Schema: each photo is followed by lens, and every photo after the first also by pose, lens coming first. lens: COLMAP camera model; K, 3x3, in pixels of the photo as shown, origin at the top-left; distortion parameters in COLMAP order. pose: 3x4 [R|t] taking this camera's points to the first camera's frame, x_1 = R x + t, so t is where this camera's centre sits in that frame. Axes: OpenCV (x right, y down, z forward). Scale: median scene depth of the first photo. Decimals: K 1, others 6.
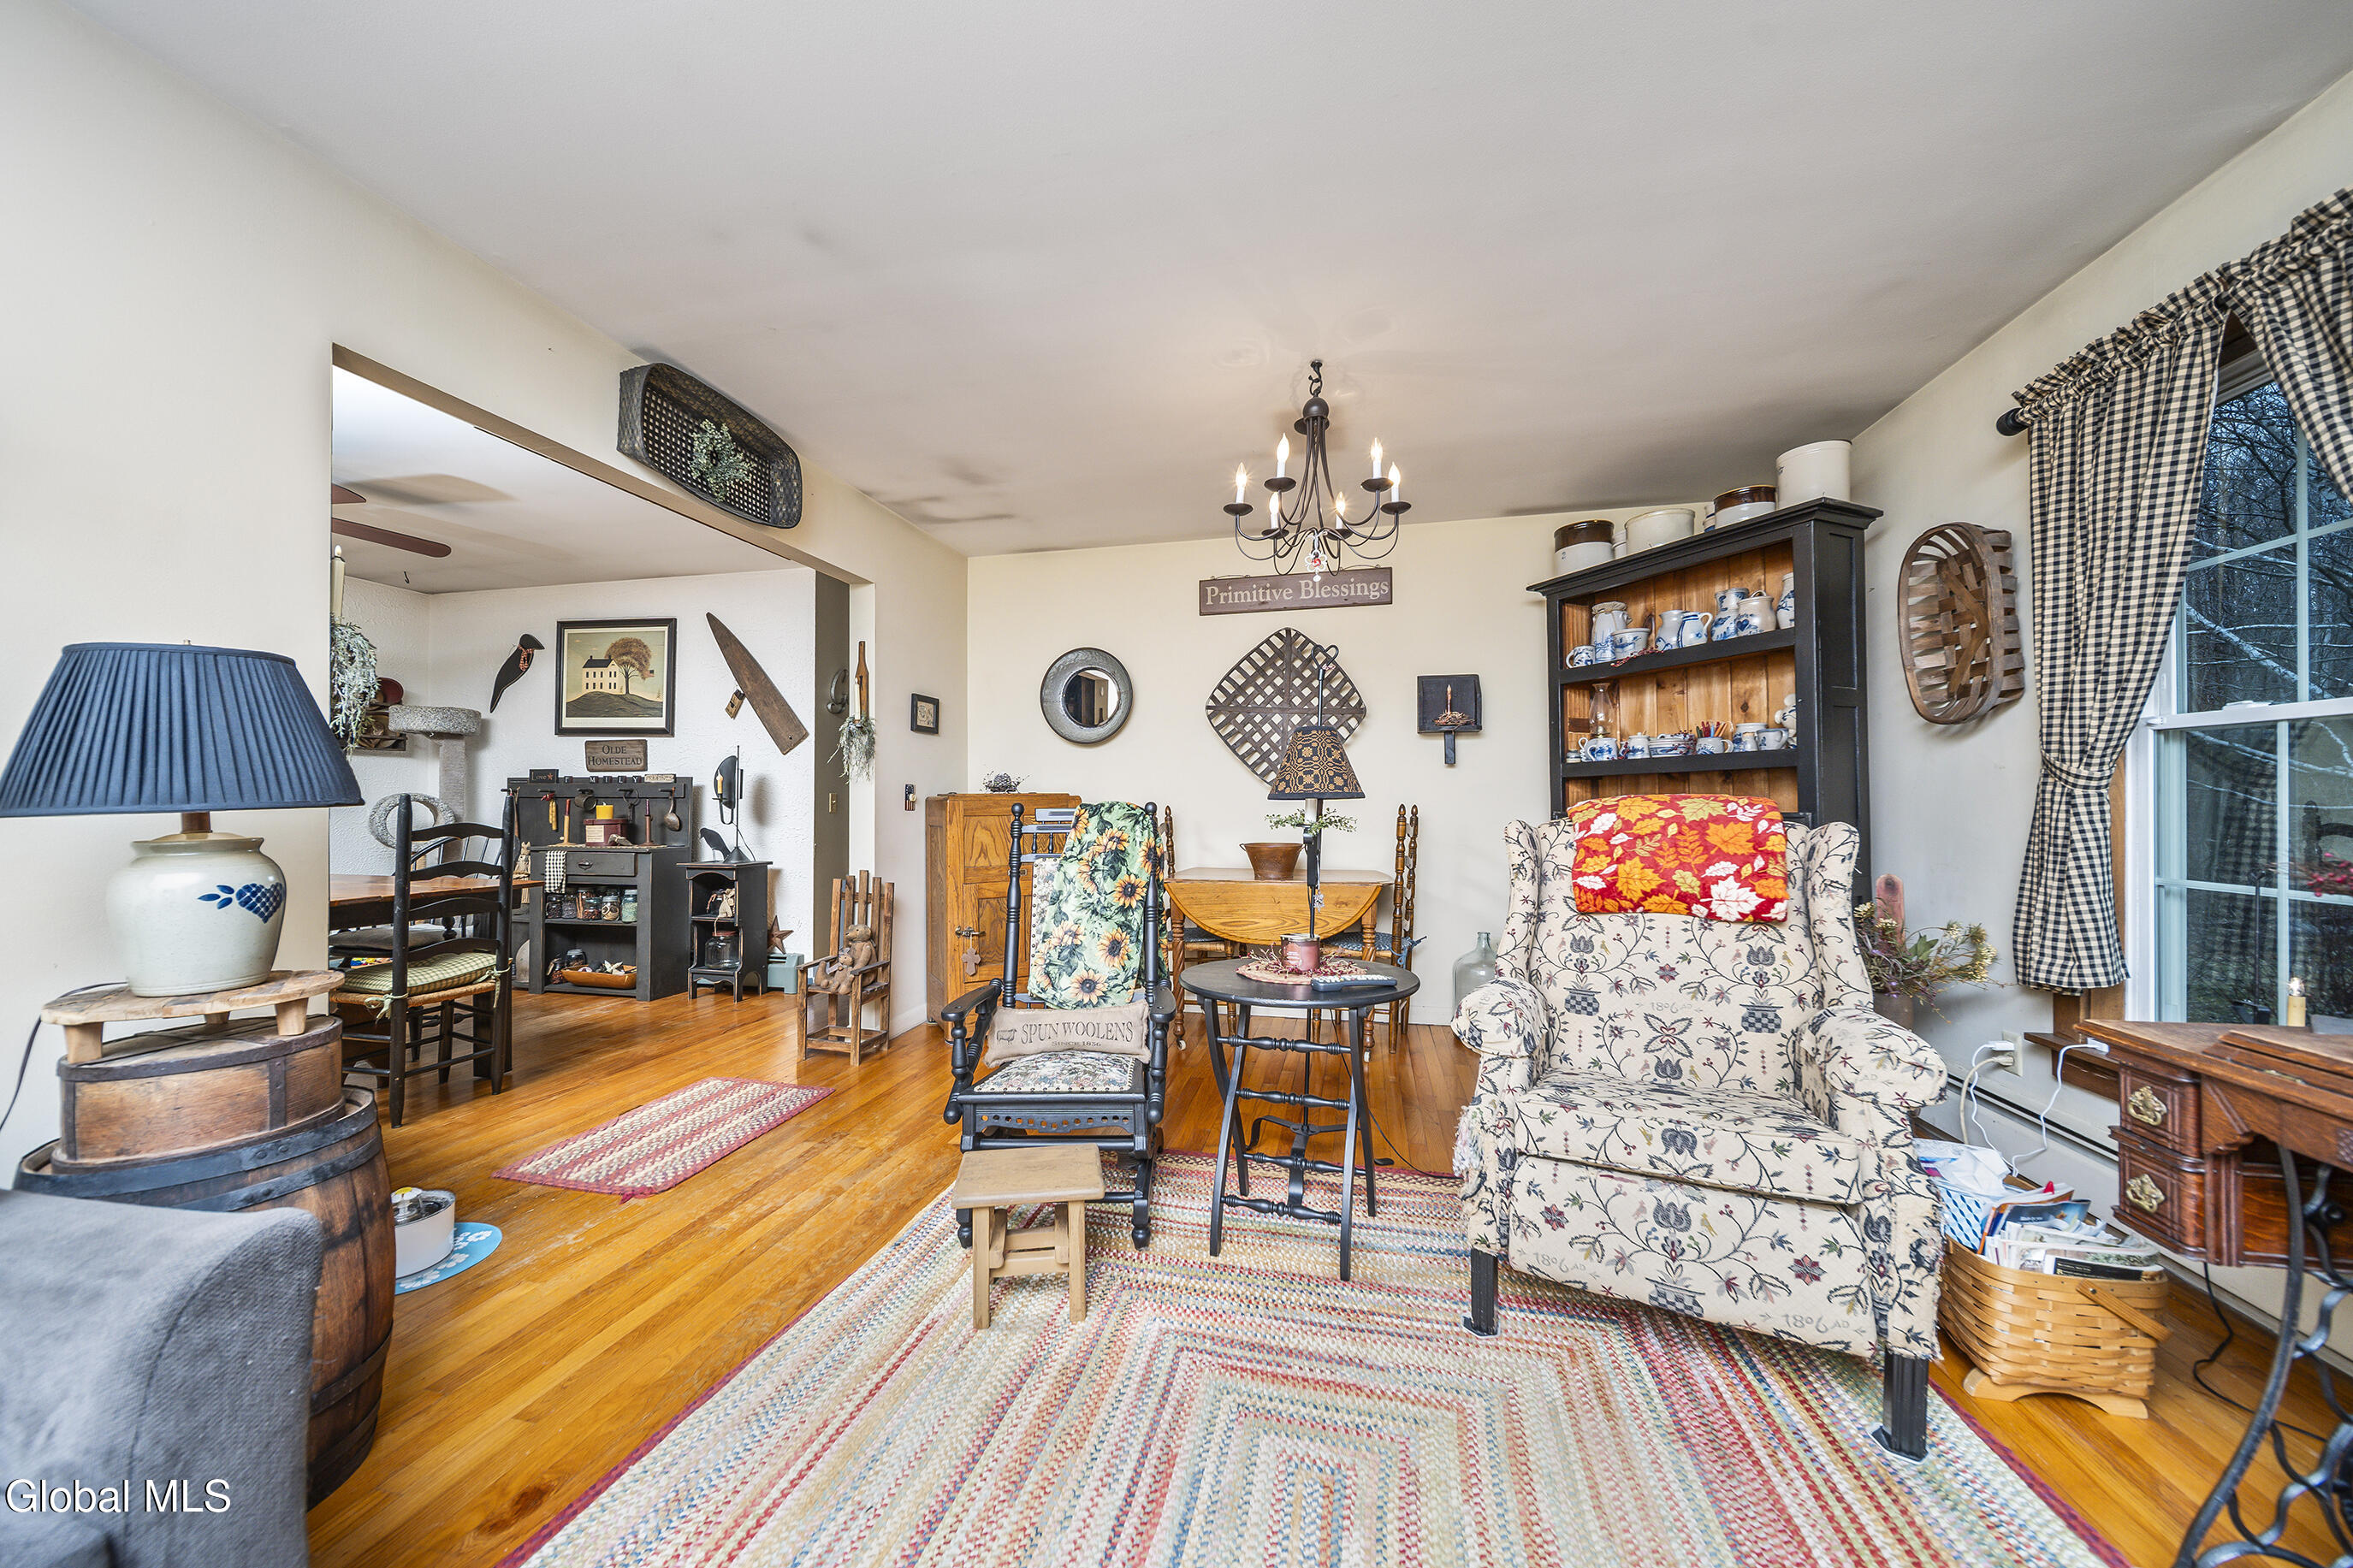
lens RADIAL K [[836.5, 0, 1201.7], [0, 836.5, 809.3], [0, 0, 1]] dist [0.001874, -0.001453]
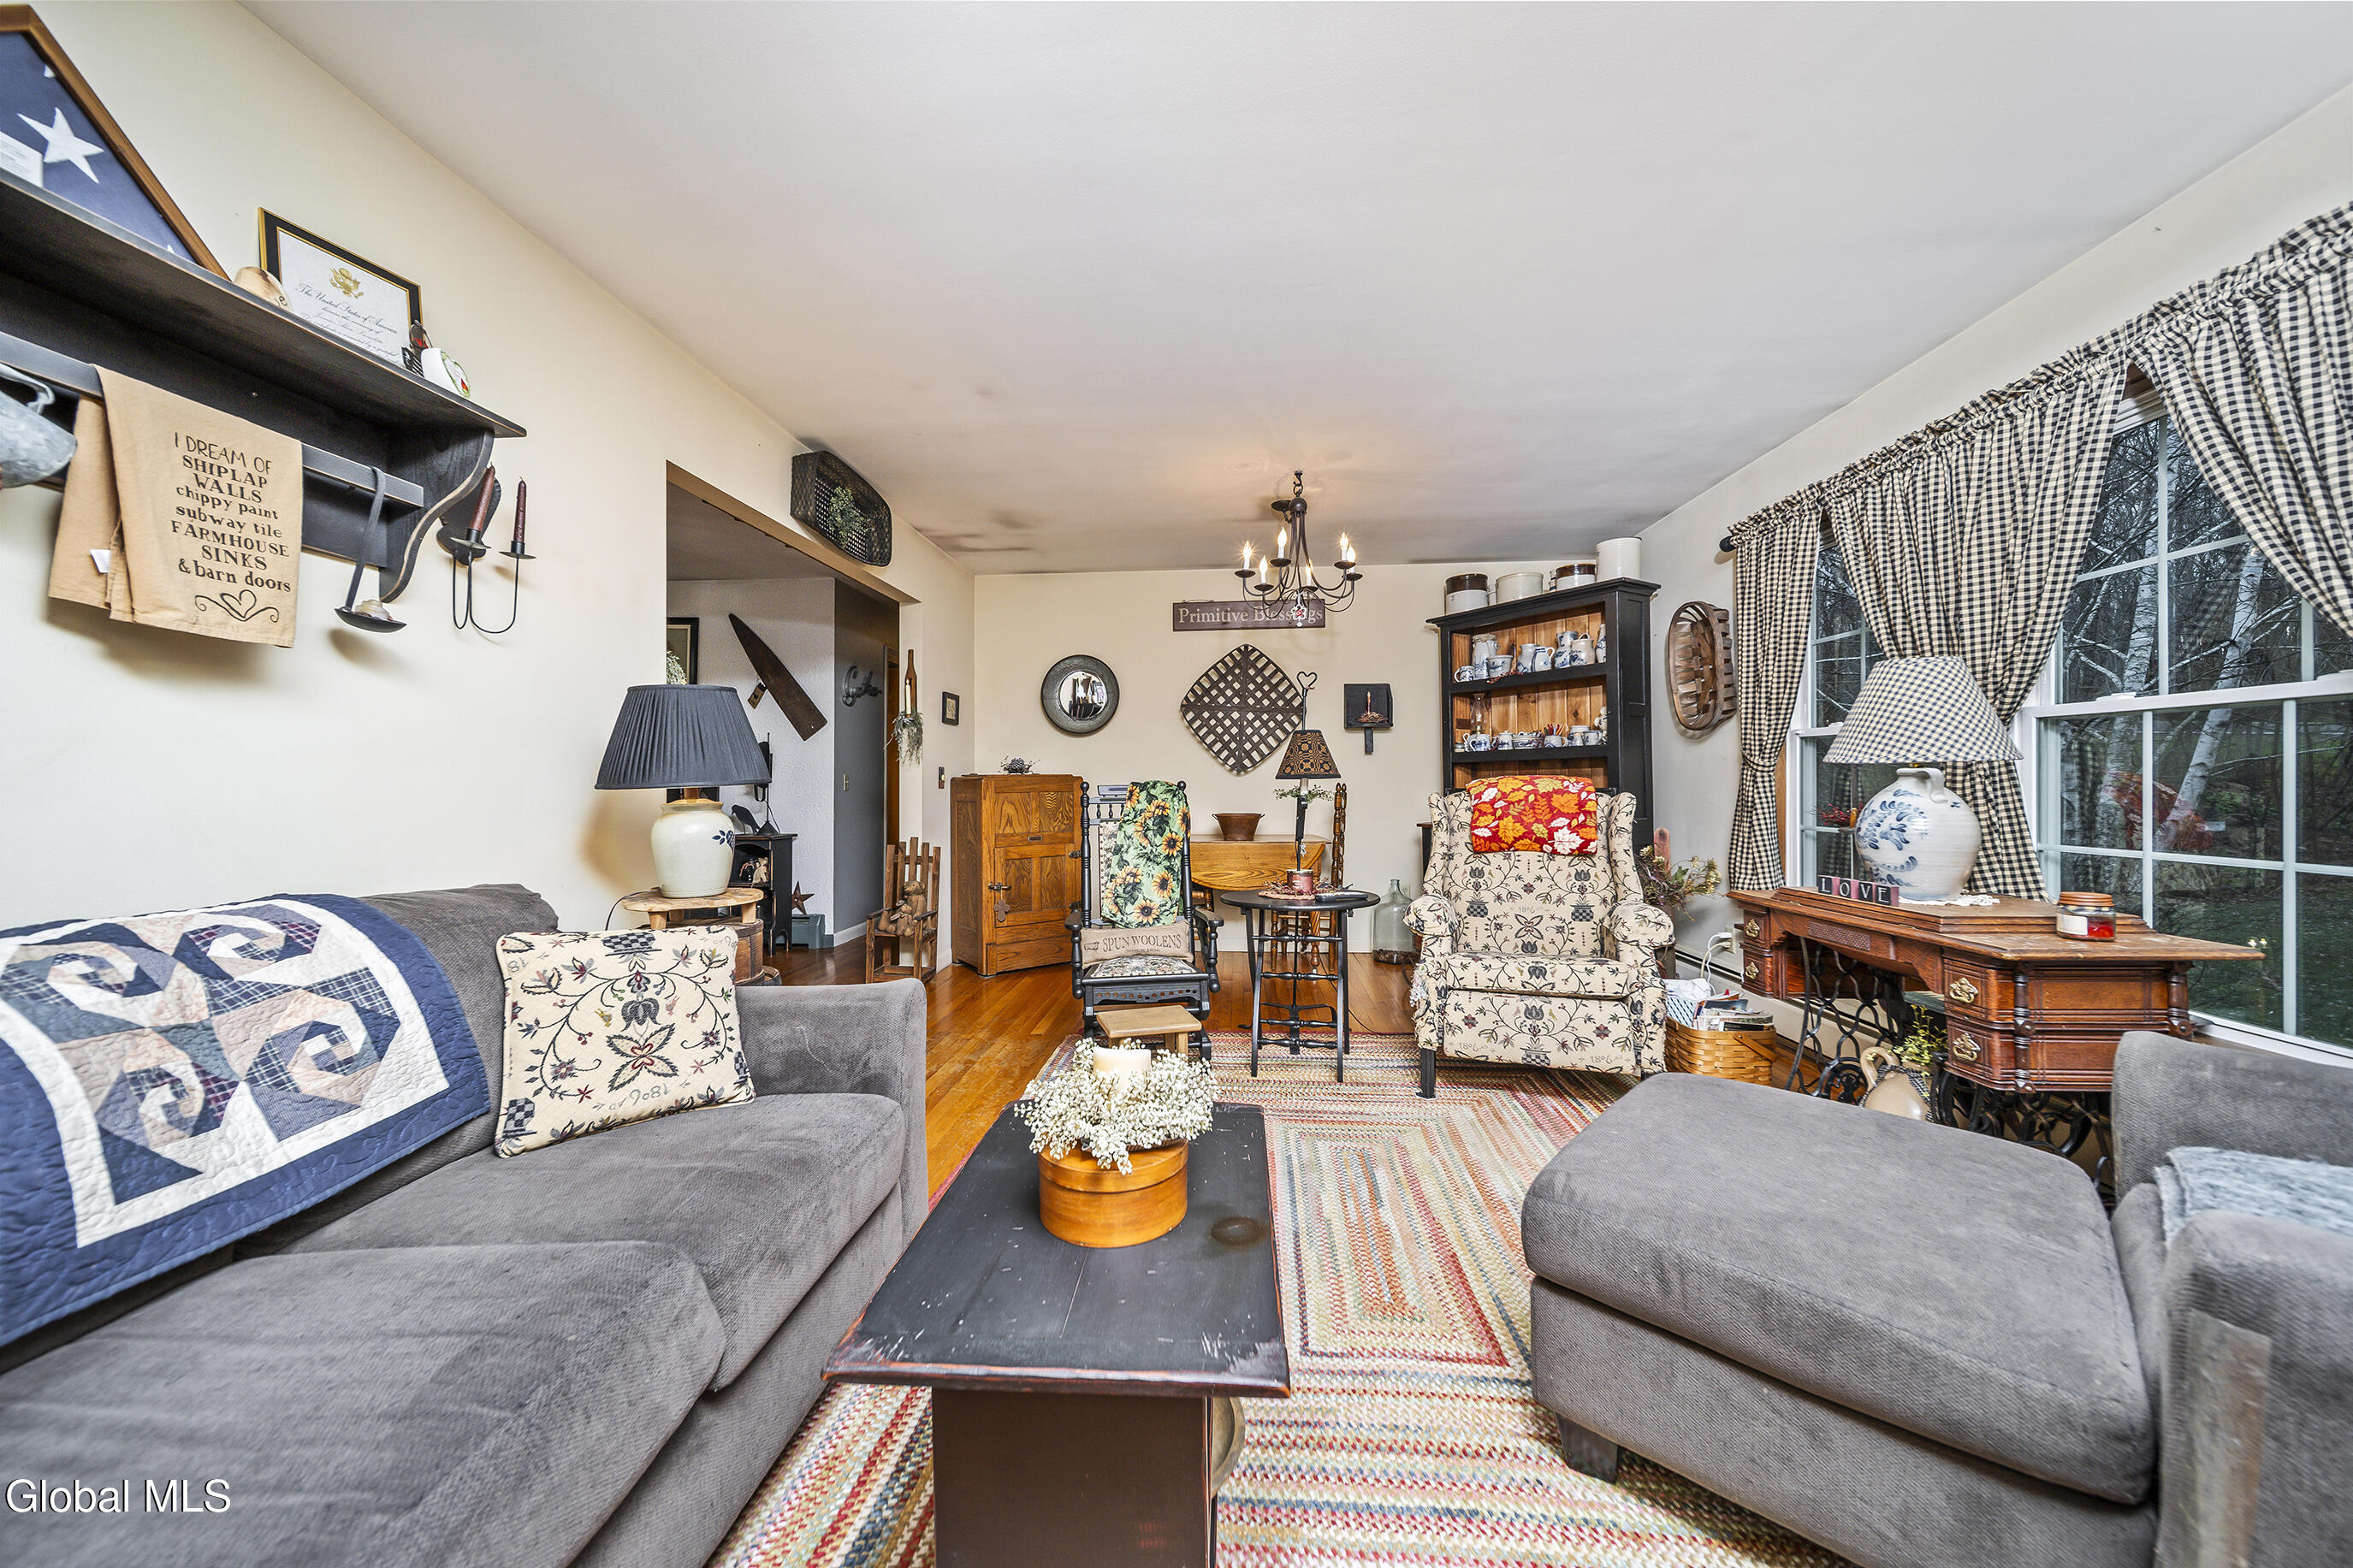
lens RADIAL K [[836.5, 0, 1211.5], [0, 836.5, 796.8], [0, 0, 1]] dist [0.001874, -0.001453]
pose [[0.987283, -0.003236, 0.158941, -0.246815], [0.002088, 0.999971, 0.007385, 0.008027], [-0.158960, -0.006959, 0.987260, -0.401085]]
